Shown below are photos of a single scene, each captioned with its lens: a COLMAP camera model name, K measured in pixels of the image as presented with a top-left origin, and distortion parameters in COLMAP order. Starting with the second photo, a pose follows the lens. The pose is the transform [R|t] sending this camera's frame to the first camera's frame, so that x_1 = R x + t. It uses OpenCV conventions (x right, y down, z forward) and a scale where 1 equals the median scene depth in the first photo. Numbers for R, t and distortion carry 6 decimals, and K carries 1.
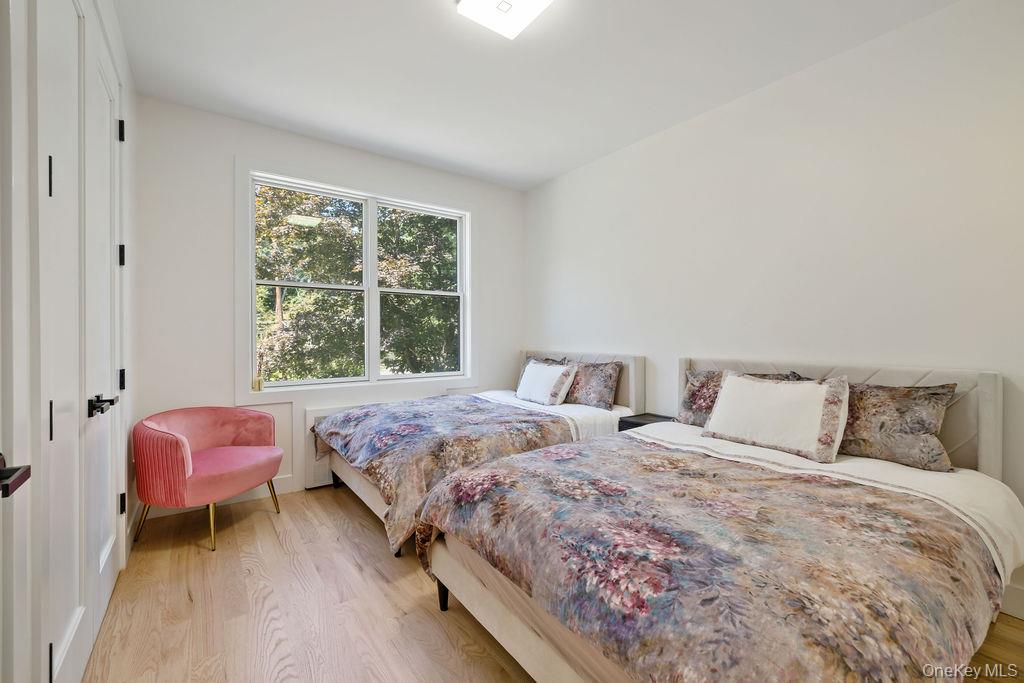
lens RADIAL K [[434.1, 0, 514.6], [0, 434.1, 341.0], [0, 0, 1]] dist [0.000277, 0.000360]
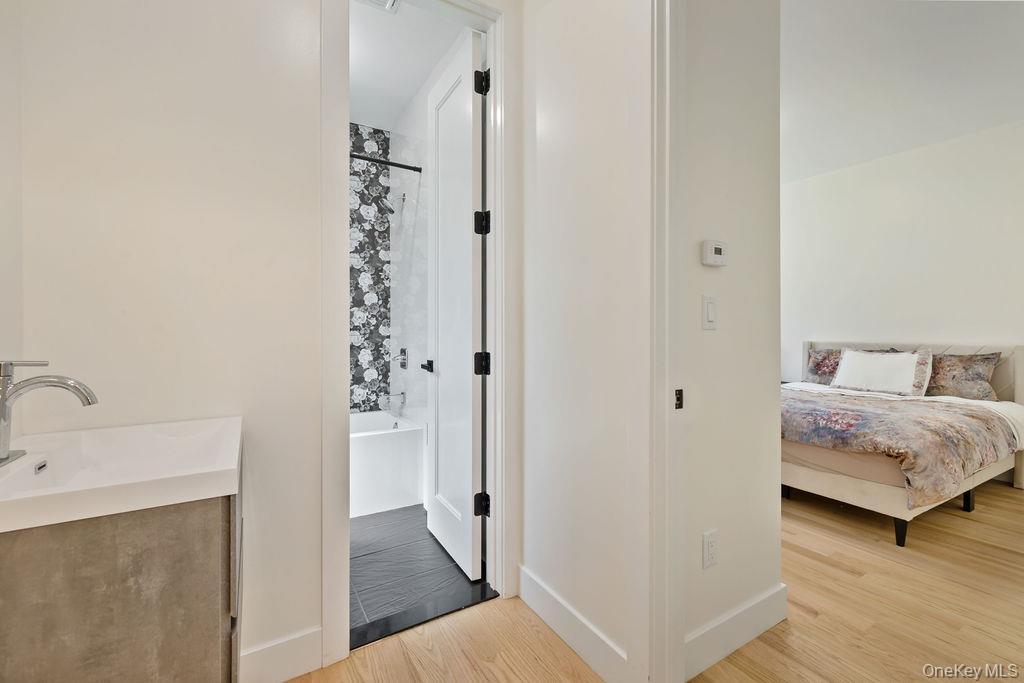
lens RADIAL K [[434.1, 0, 509.4], [0, 434.1, 333.4], [0, 0, 1]] dist [0.000277, 0.000360]
pose [[0.995338, 0.002781, -0.096405, -0.702908], [-0.003540, 0.999964, -0.007701, 0.041100], [0.096380, 0.008007, 0.995312, -0.838637]]
